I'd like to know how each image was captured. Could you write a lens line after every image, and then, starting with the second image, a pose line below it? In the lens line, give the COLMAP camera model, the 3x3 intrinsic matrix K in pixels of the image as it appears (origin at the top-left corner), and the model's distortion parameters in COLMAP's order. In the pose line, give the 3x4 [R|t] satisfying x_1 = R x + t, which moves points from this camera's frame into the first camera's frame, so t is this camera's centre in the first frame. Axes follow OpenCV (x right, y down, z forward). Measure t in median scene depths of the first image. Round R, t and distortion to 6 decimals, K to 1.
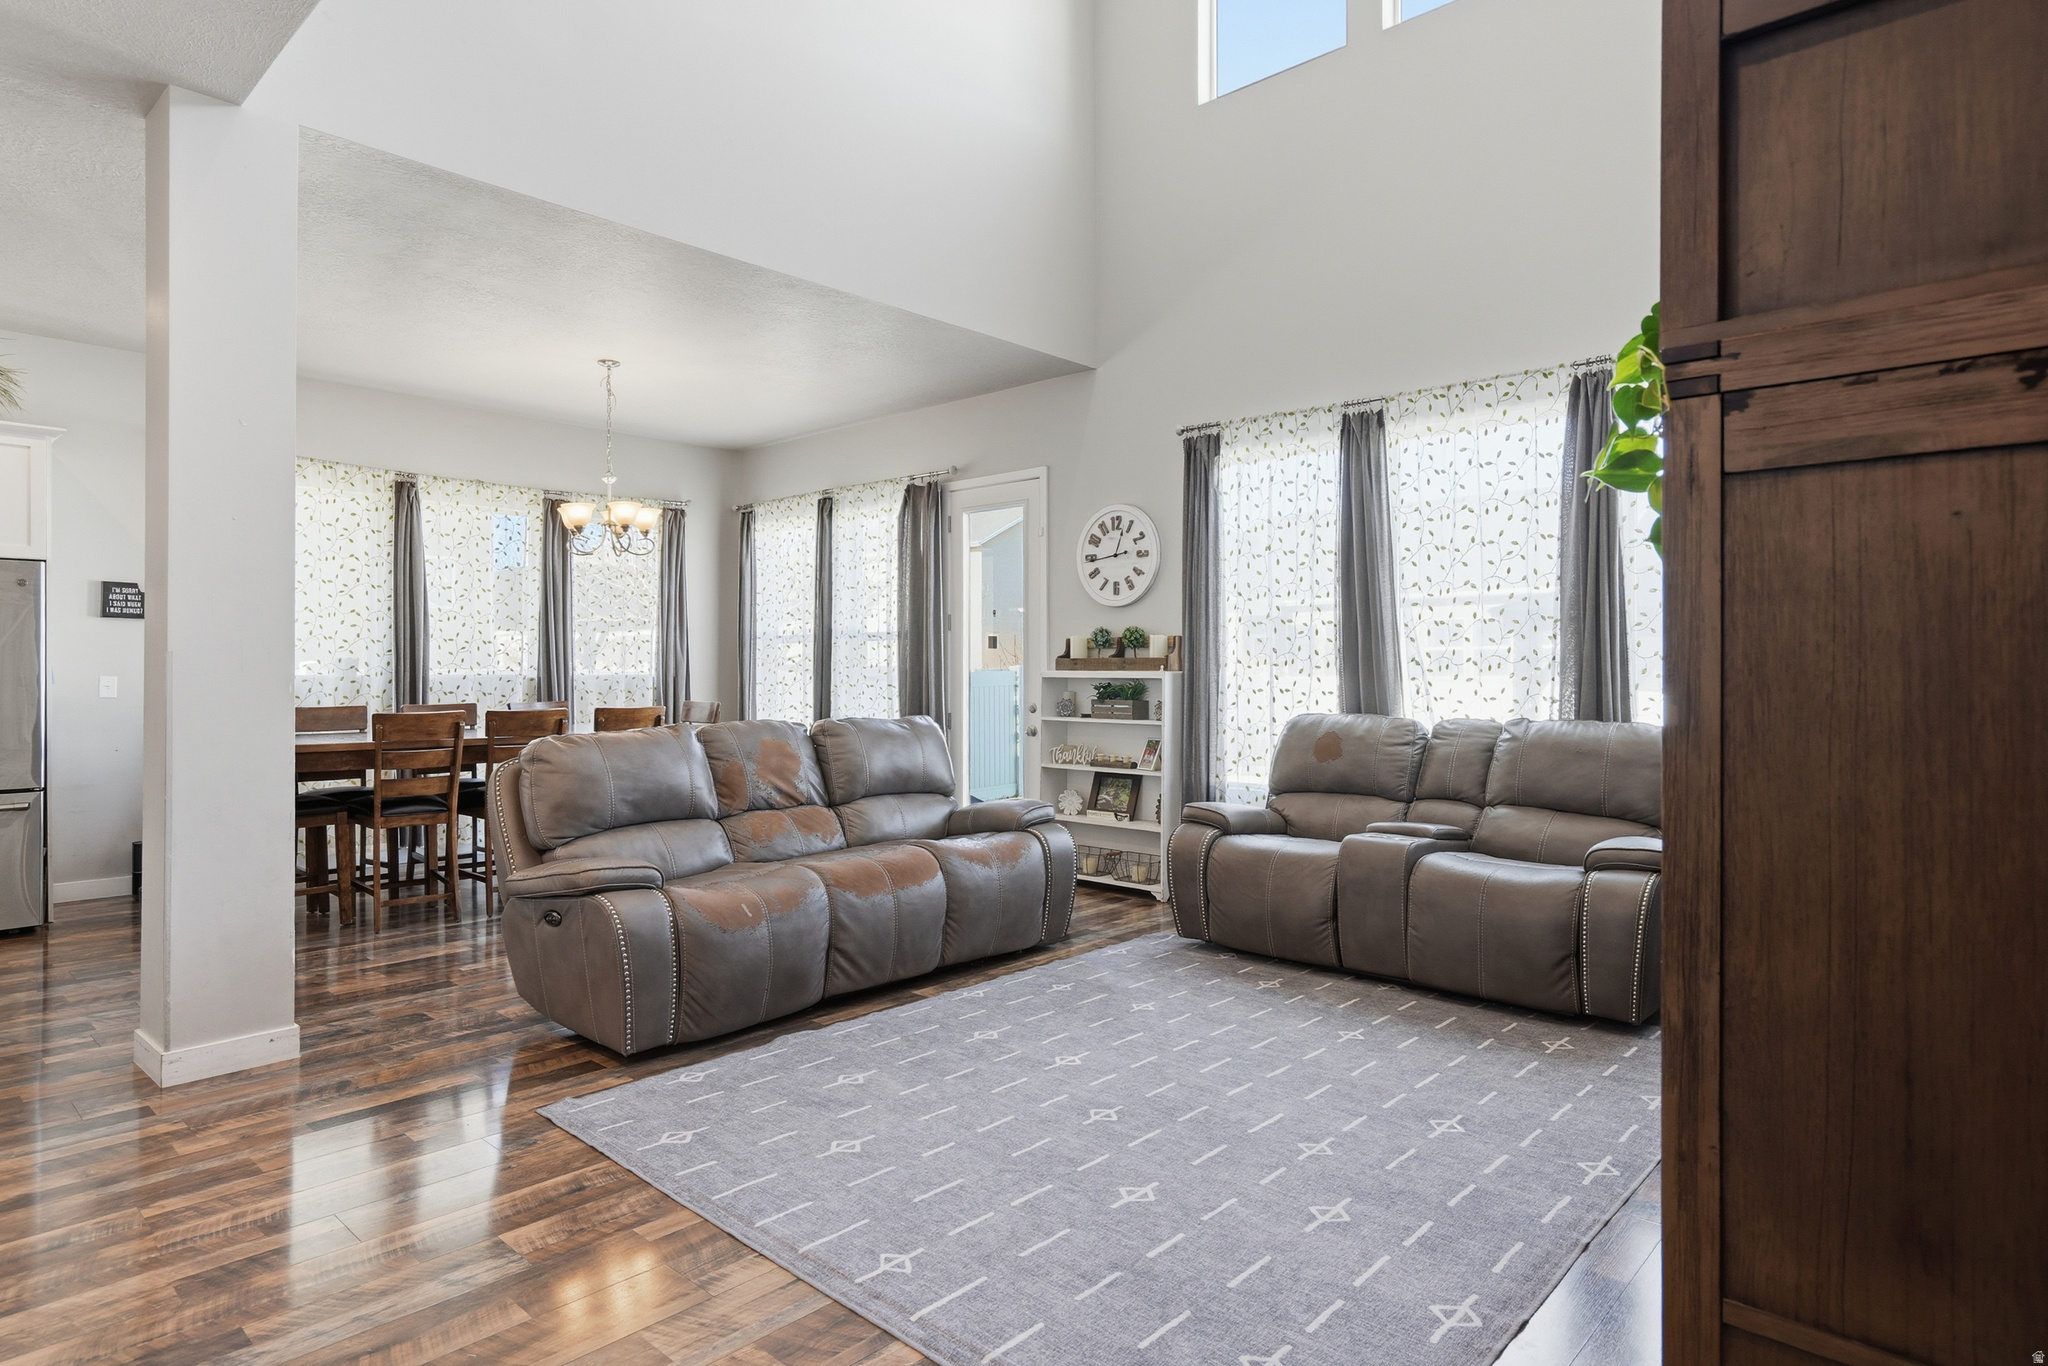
lens RADIAL K [[1130.5, 0, 1024.0], [0, 1130.5, 683.0], [0, 0, 1]] dist [0.002770, 0.000233]
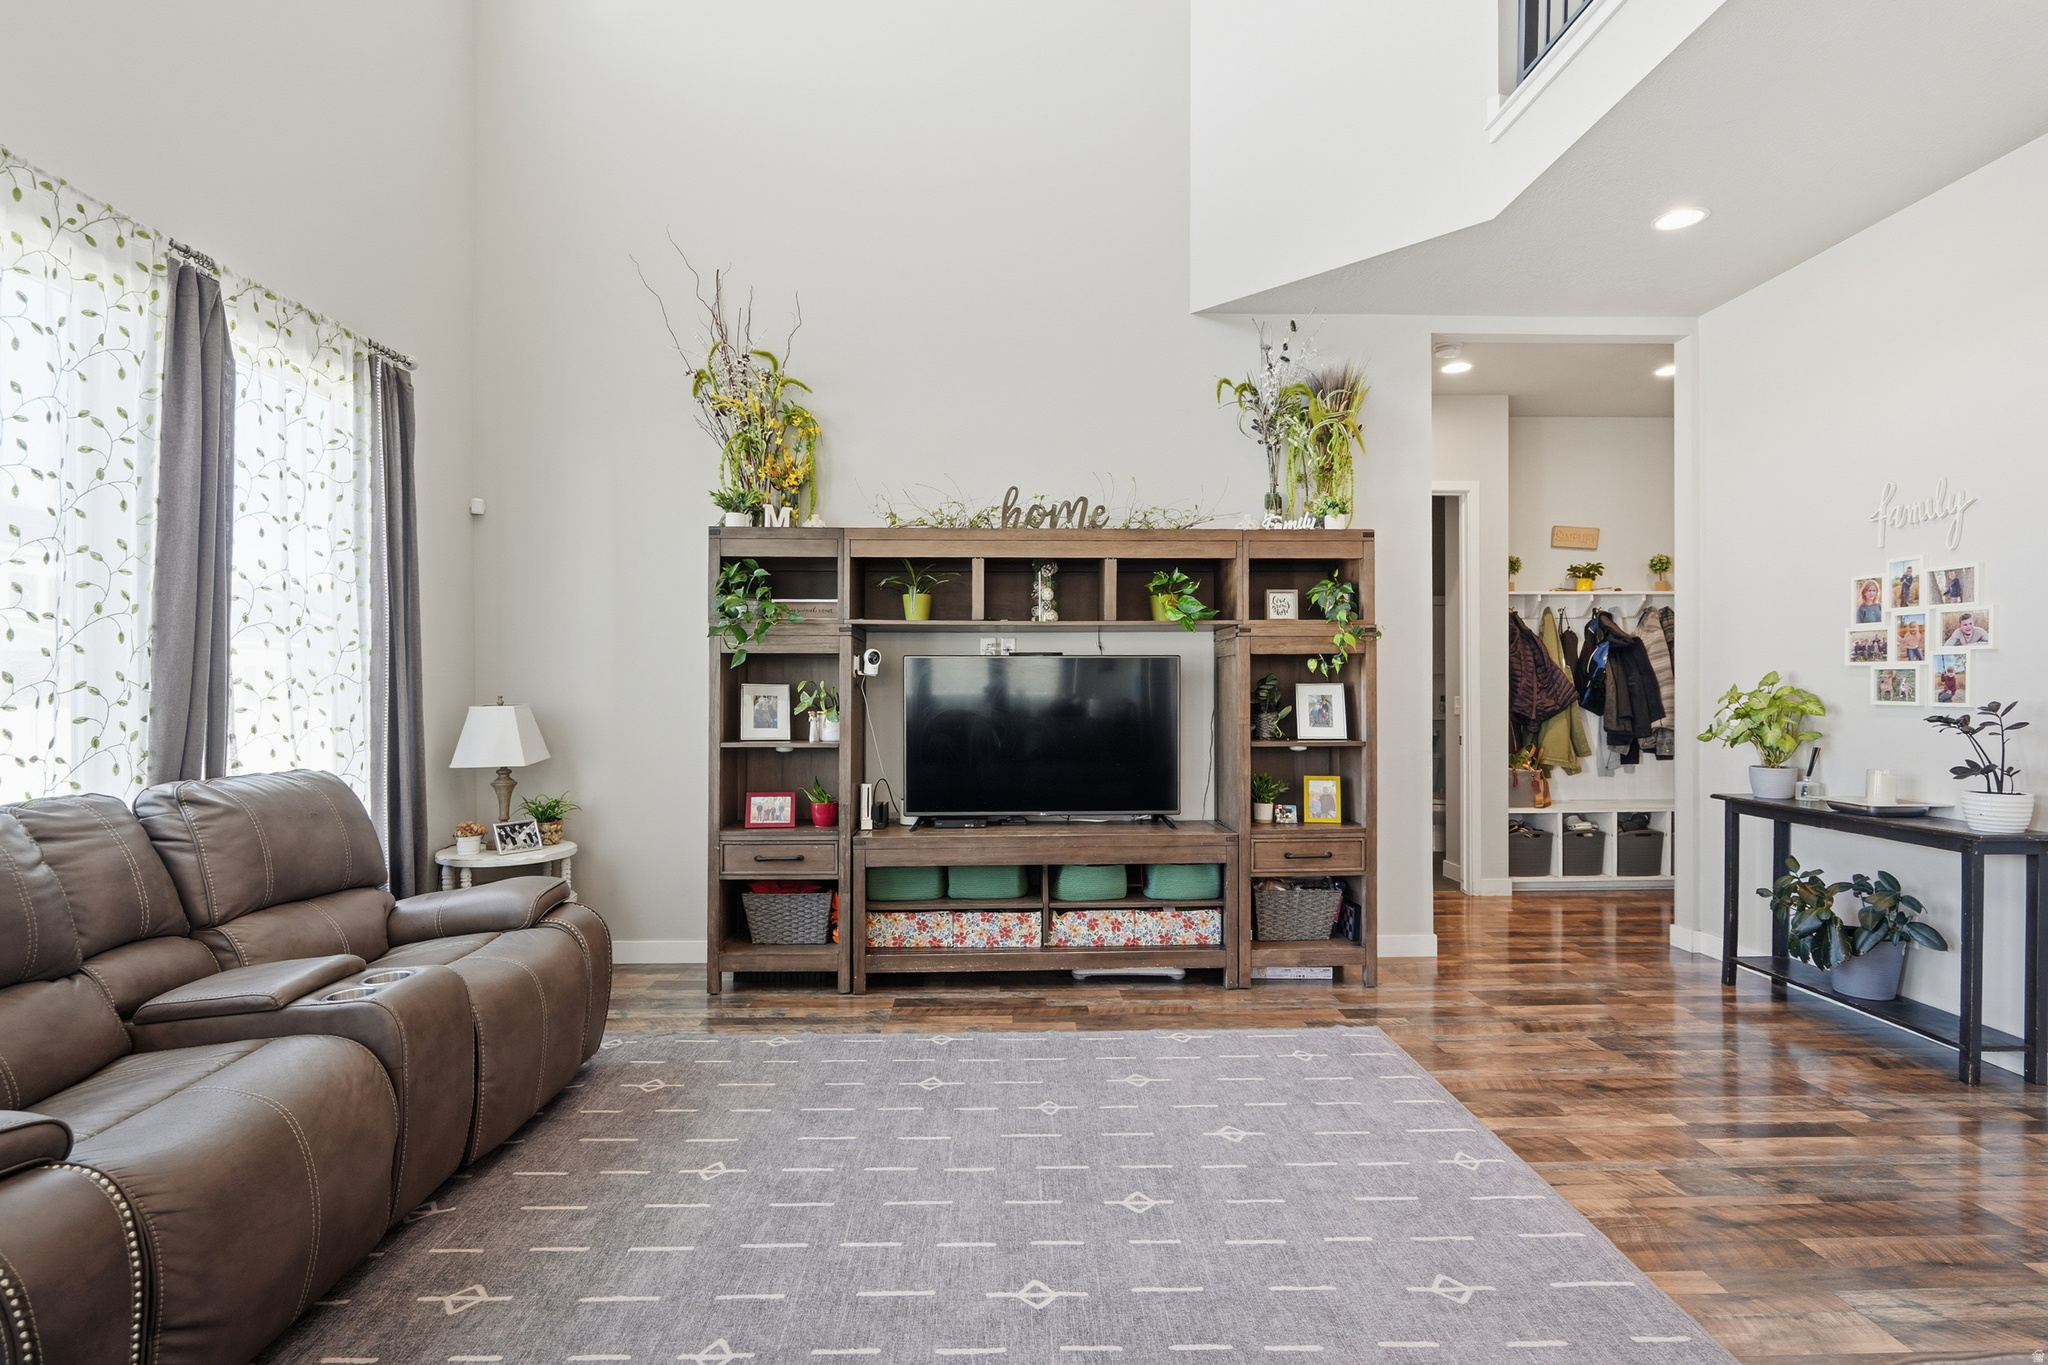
lens RADIAL K [[975.1, 0, 1022.9], [0, 975.1, 709.8], [0, 0, 1]] dist [-0.003374, -0.000019]
pose [[-0.698711, -0.012382, 0.715297, -0.241436], [0.012817, 0.999473, 0.029820, -0.017174], [-0.715290, 0.030004, -0.698184, 0.936264]]
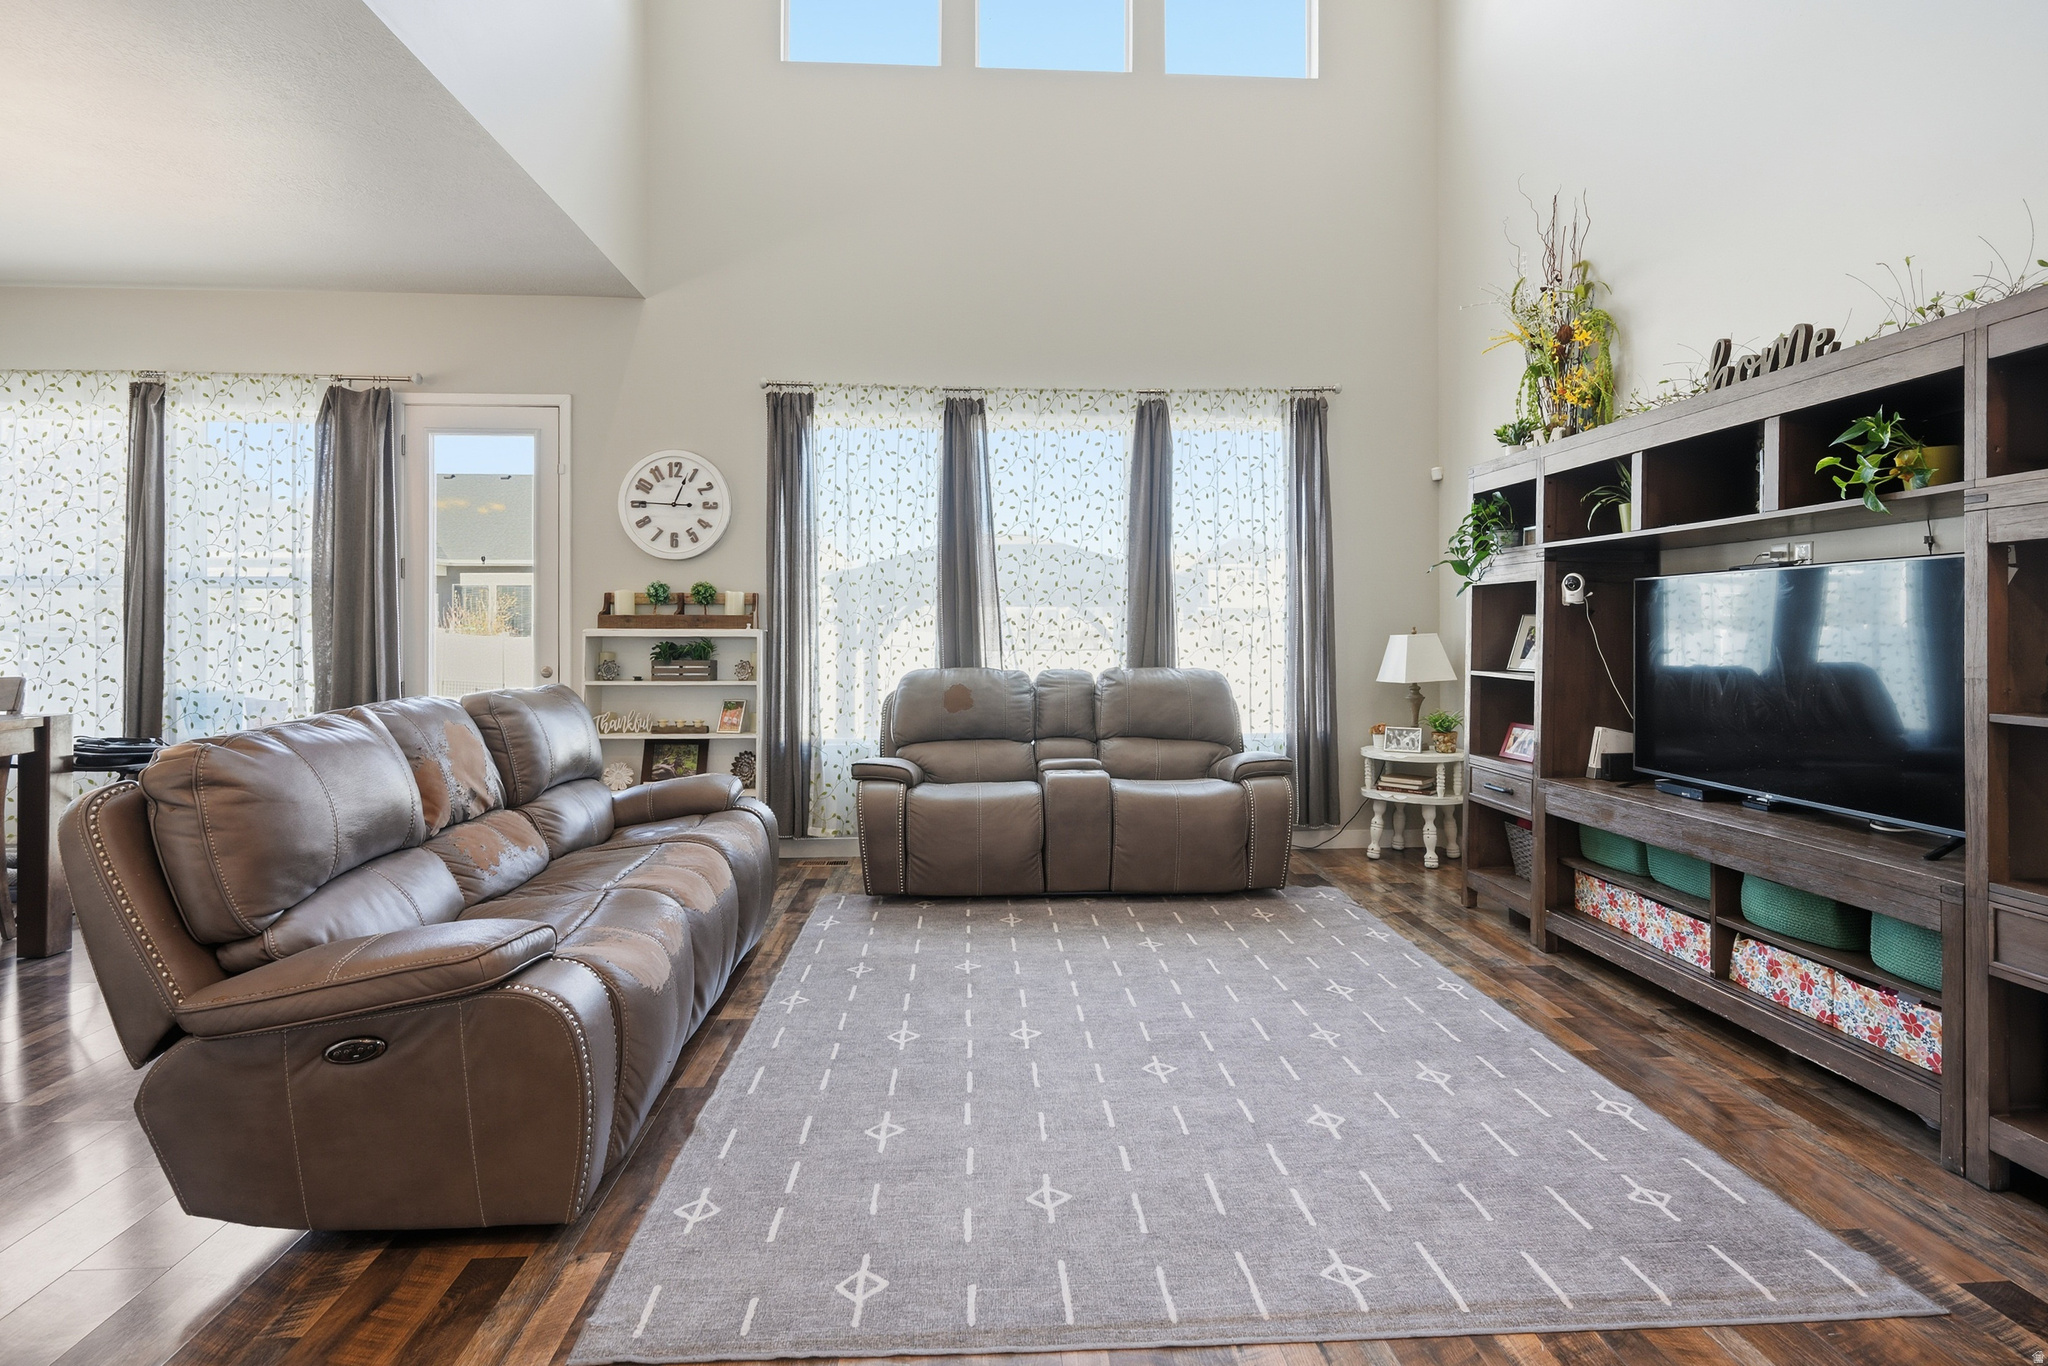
lens RADIAL K [[1000.6, 0, 1020.0], [0, 1000.6, 639.0], [0, 0, 1]] dist [-0.006784, 0.000580]
pose [[0.690179, -0.003855, 0.723628, -0.386331], [0.006973, 0.999975, -0.001324, 0.000461], [-0.723605, 0.005960, 0.690189, 0.280424]]
